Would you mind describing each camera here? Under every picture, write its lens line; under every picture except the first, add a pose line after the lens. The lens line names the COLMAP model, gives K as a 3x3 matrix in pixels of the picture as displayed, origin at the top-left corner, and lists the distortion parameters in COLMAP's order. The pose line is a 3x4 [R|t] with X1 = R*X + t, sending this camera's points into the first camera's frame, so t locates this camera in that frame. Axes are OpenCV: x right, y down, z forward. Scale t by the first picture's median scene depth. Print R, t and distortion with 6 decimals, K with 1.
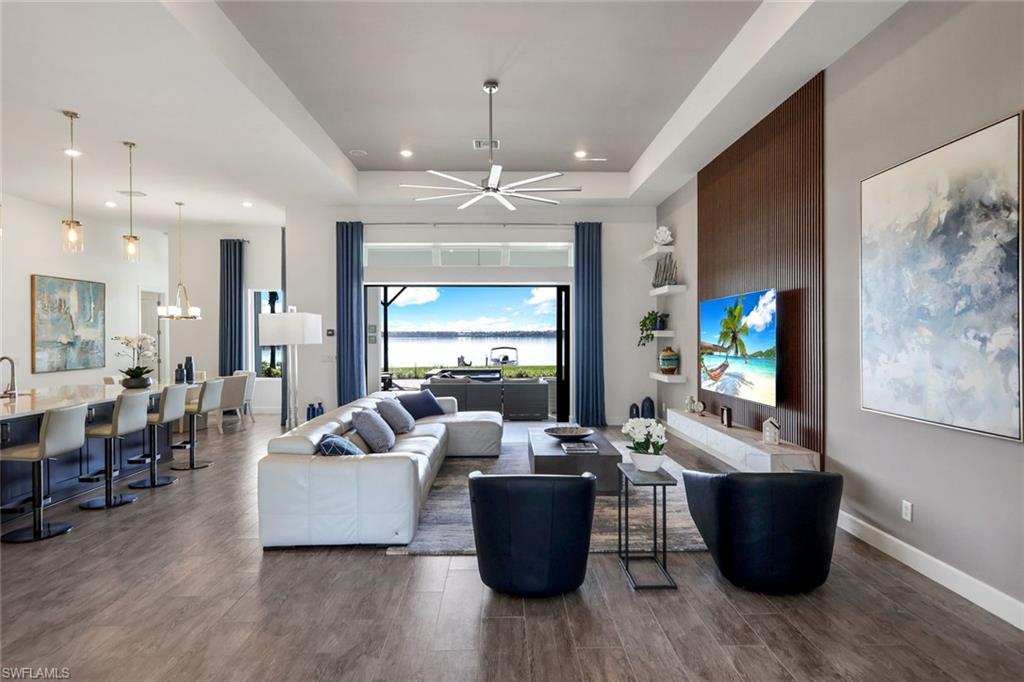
lens RADIAL K [[554.7, 0, 510.0], [0, 554.7, 337.1], [0, 0, 1]] dist [0.011498, -0.001443]
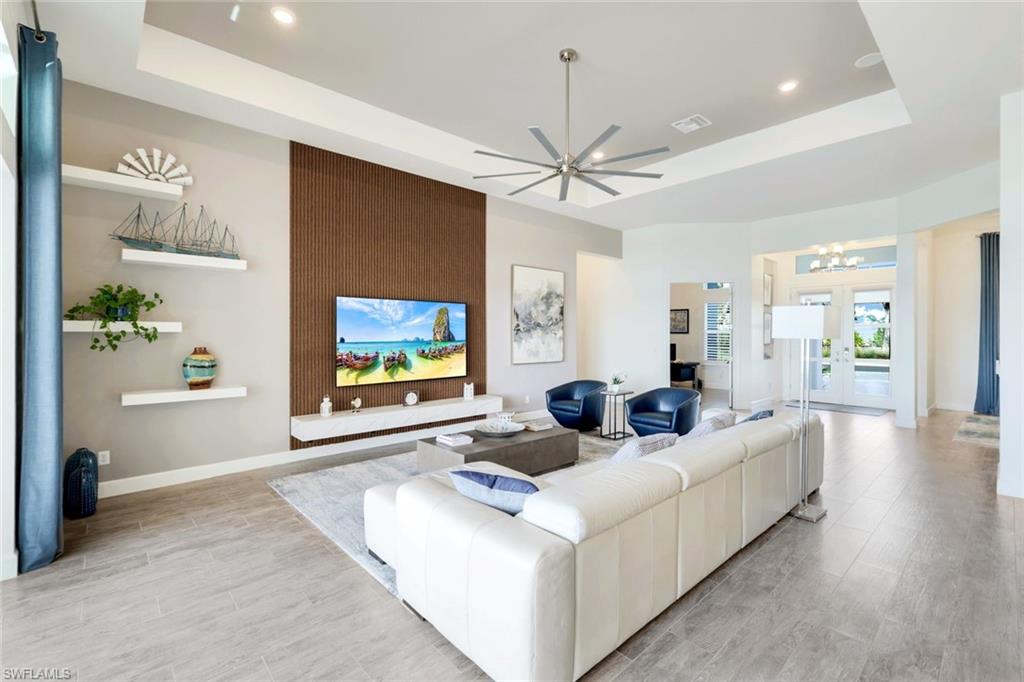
lens RADIAL K [[450.9, 0, 510.5], [0, 450.9, 337.2], [0, 0, 1]] dist [0.001991, 0.000911]
pose [[-0.658892, -0.000799, 0.752237, -0.599476], [0.002941, 0.999989, 0.003637, 0.007846], [-0.752231, 0.004609, -0.658883, 1.775931]]
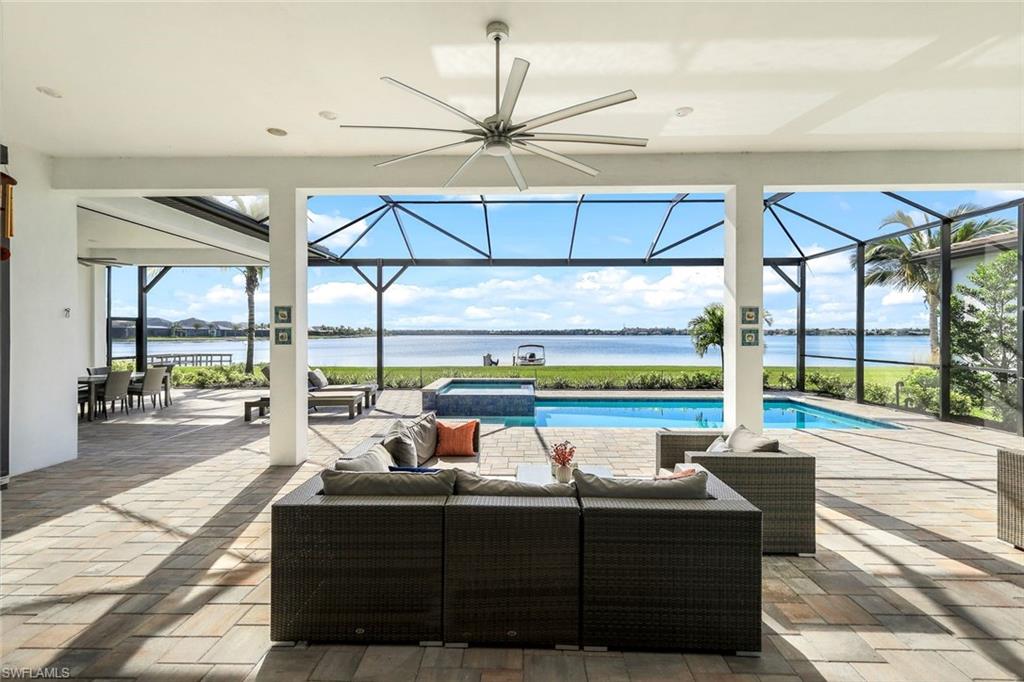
lens RADIAL K [[458.7, 0, 513.7], [0, 458.7, 336.2], [0, 0, 1]] dist [-0.004603, 0.000477]
pose [[0.999173, 0.005652, -0.040275, -0.091323], [-0.005581, 0.999983, 0.001883, 0.006316], [0.040285, -0.001656, 0.999187, 1.762864]]
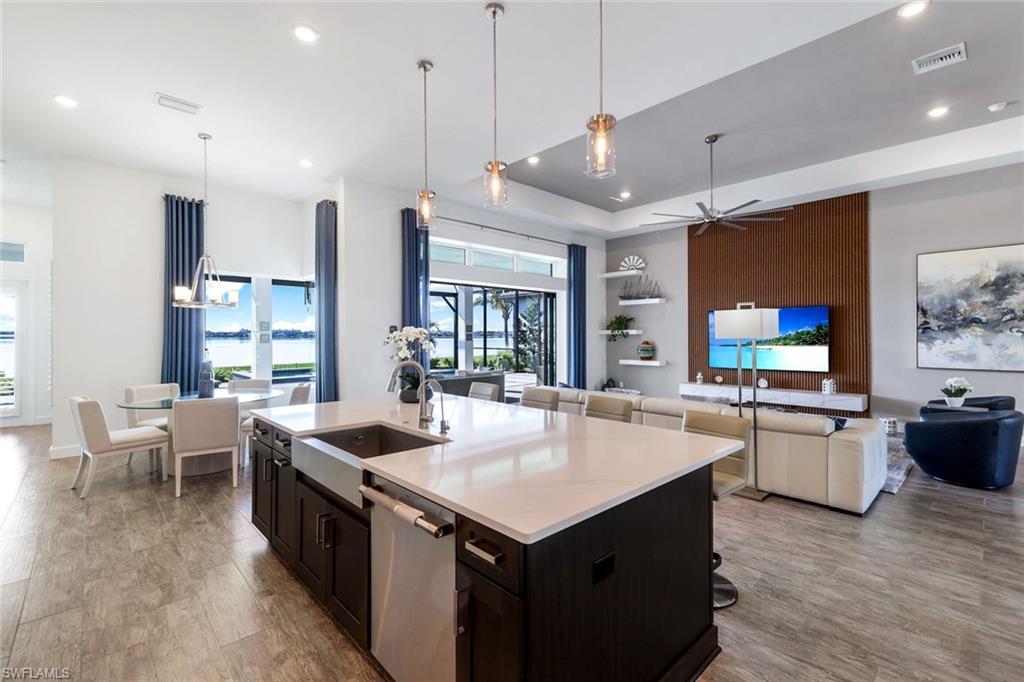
lens RADIAL K [[450.9, 0, 511.6], [0, 450.9, 332.7], [0, 0, 1]] dist [0.001991, 0.000911]
pose [[0.746200, 0.005828, 0.665696, -1.223834], [0.002146, 0.999935, -0.011159, 0.013383], [-0.665718, 0.009756, 0.746139, 0.604413]]
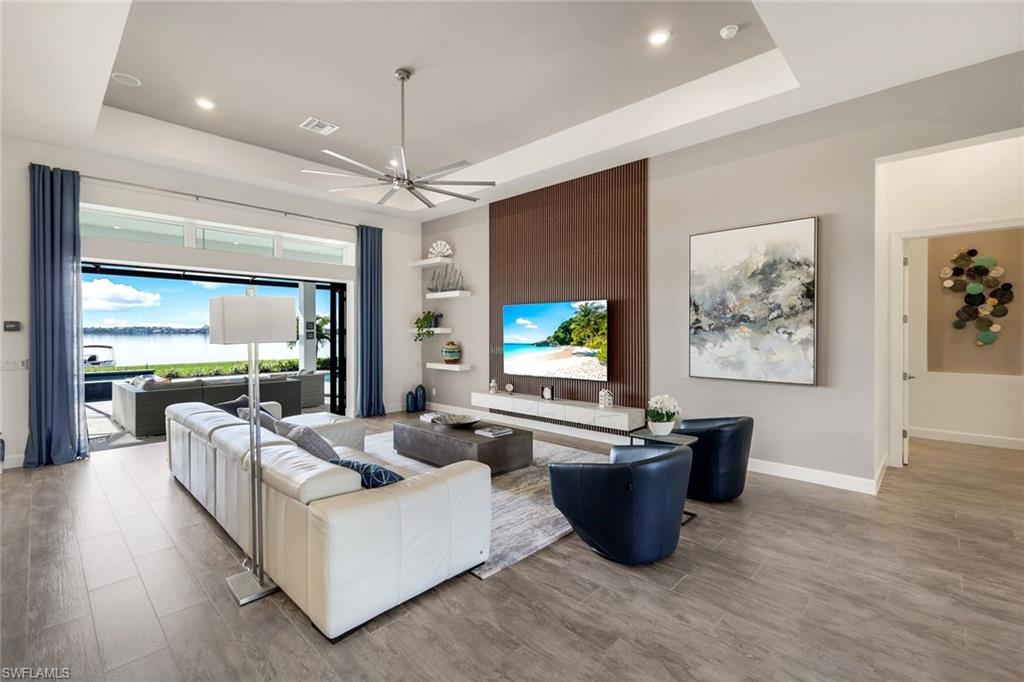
lens RADIAL K [[450.9, 0, 510.4], [0, 450.9, 335.3], [0, 0, 1]] dist [0.001991, 0.000911]
pose [[0.706789, -0.001601, 0.707423, -0.524426], [0.000276, 0.999998, 0.001988, 0.004118], [-0.707424, -0.001210, 0.706788, 0.354075]]
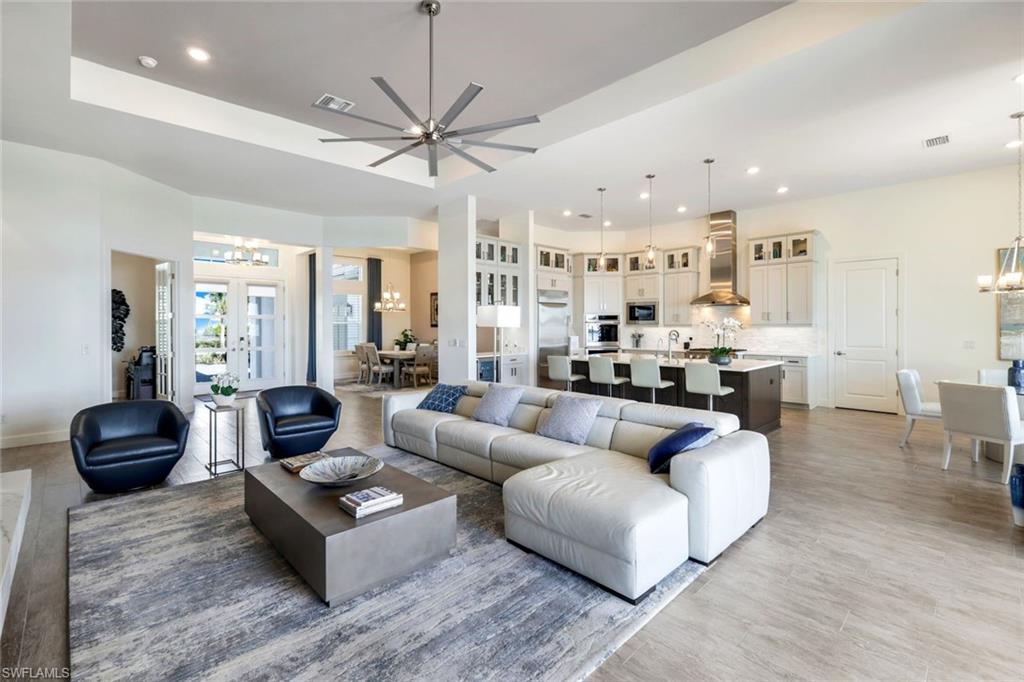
lens RADIAL K [[450.9, 0, 513.7], [0, 450.9, 329.7], [0, 0, 1]] dist [0.001991, 0.000911]
pose [[-0.729579, 0.013410, -0.683765, 0.368361], [0.004035, 0.999875, 0.015304, 0.003479], [0.683885, 0.008406, -0.729542, 1.775972]]
